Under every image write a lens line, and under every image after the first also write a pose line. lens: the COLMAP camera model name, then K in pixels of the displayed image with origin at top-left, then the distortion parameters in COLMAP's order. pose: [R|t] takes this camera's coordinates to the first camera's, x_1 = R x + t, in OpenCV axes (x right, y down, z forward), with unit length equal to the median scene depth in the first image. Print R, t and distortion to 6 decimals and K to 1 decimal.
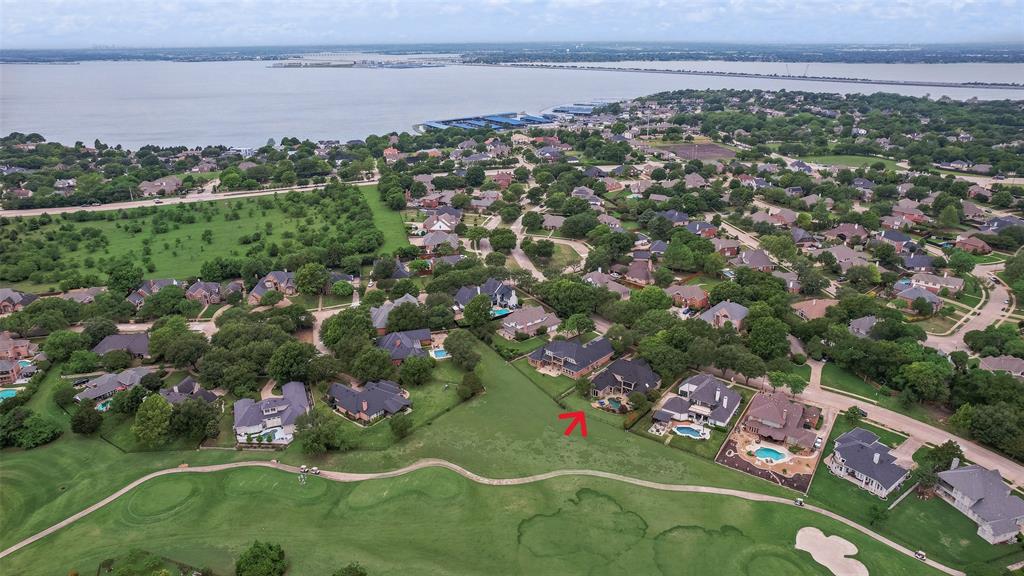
lens RADIAL K [[688.3, 0, 512.0], [0, 688.3, 288.0], [0, 0, 1]] dist [-0.009866, 0.002502]
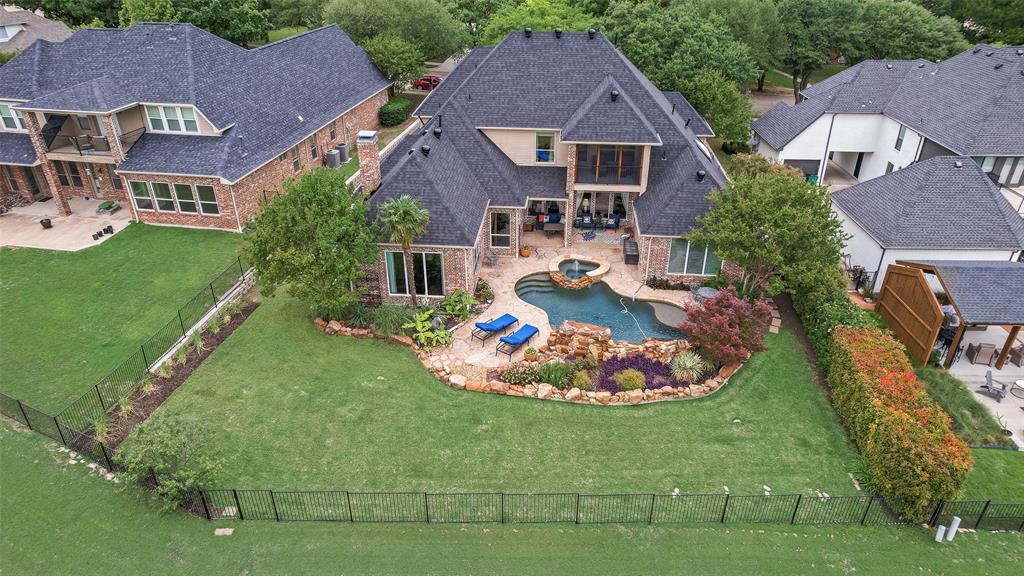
lens RADIAL K [[677.9, 0, 518.1], [0, 677.9, 288.2], [0, 0, 1]] dist [-0.070969, 0.069826]
pose [[0.843559, -0.262887, 0.468293, 0.079634], [0.191752, 0.961957, 0.194604, 0.141629], [-0.501636, -0.074363, 0.861877, 0.931108]]
